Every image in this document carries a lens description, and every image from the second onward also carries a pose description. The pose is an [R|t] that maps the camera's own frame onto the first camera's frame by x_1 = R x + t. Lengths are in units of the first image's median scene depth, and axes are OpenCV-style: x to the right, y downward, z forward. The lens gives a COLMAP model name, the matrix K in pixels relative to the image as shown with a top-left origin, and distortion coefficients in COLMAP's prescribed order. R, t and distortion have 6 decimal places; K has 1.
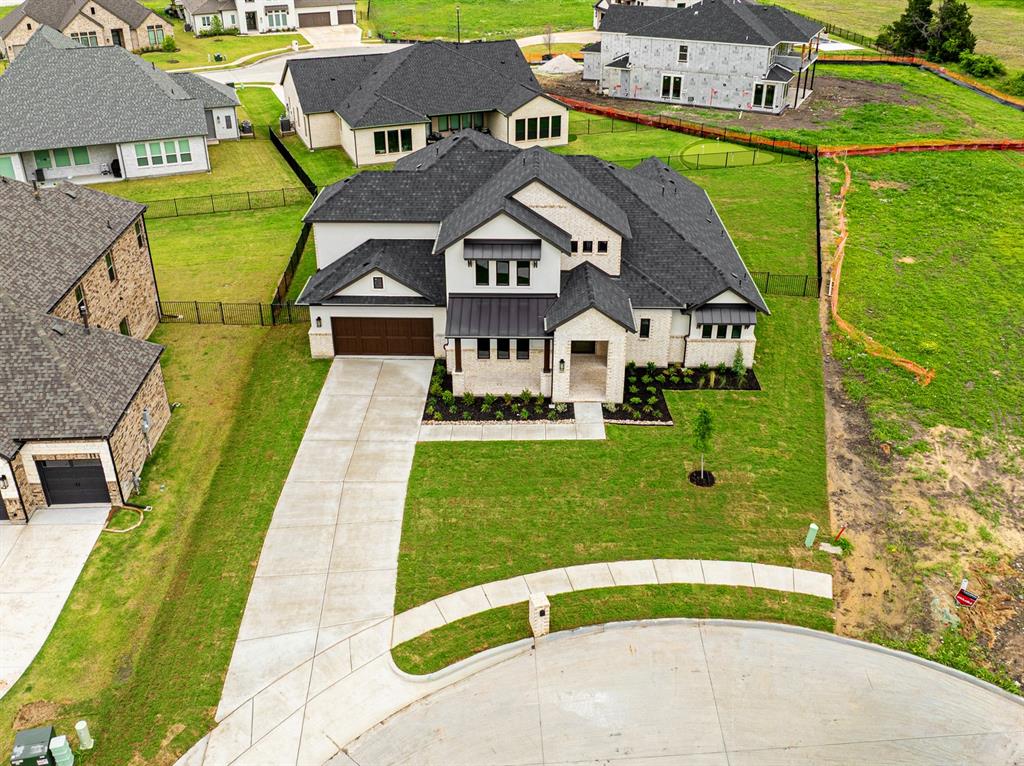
lens RADIAL K [[708.8, 0, 515.4], [0, 708.8, 382.9], [0, 0, 1]] dist [-0.003872, -0.000565]
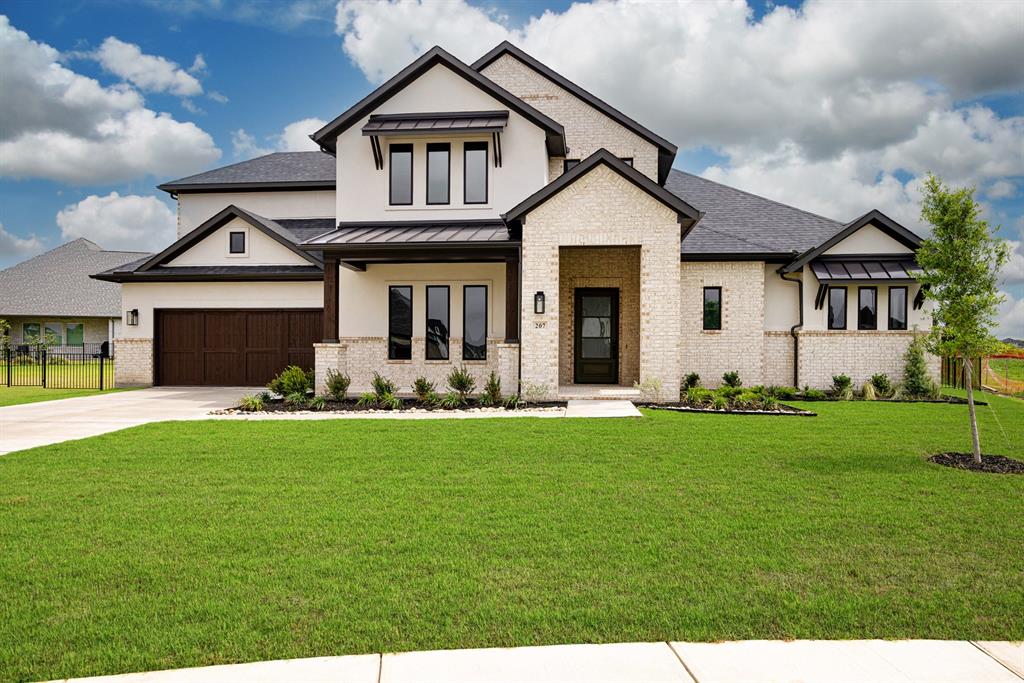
lens RADIAL K [[681.1, 0, 508.7], [0, 681.1, 342.6], [0, 0, 1]] dist [0.001686, 0.001101]
pose [[0.997501, 0.020252, -0.067684, 0.068352], [-0.048698, 0.891174, -0.451040, 0.175965], [0.051184, 0.453209, 0.889933, 0.558869]]
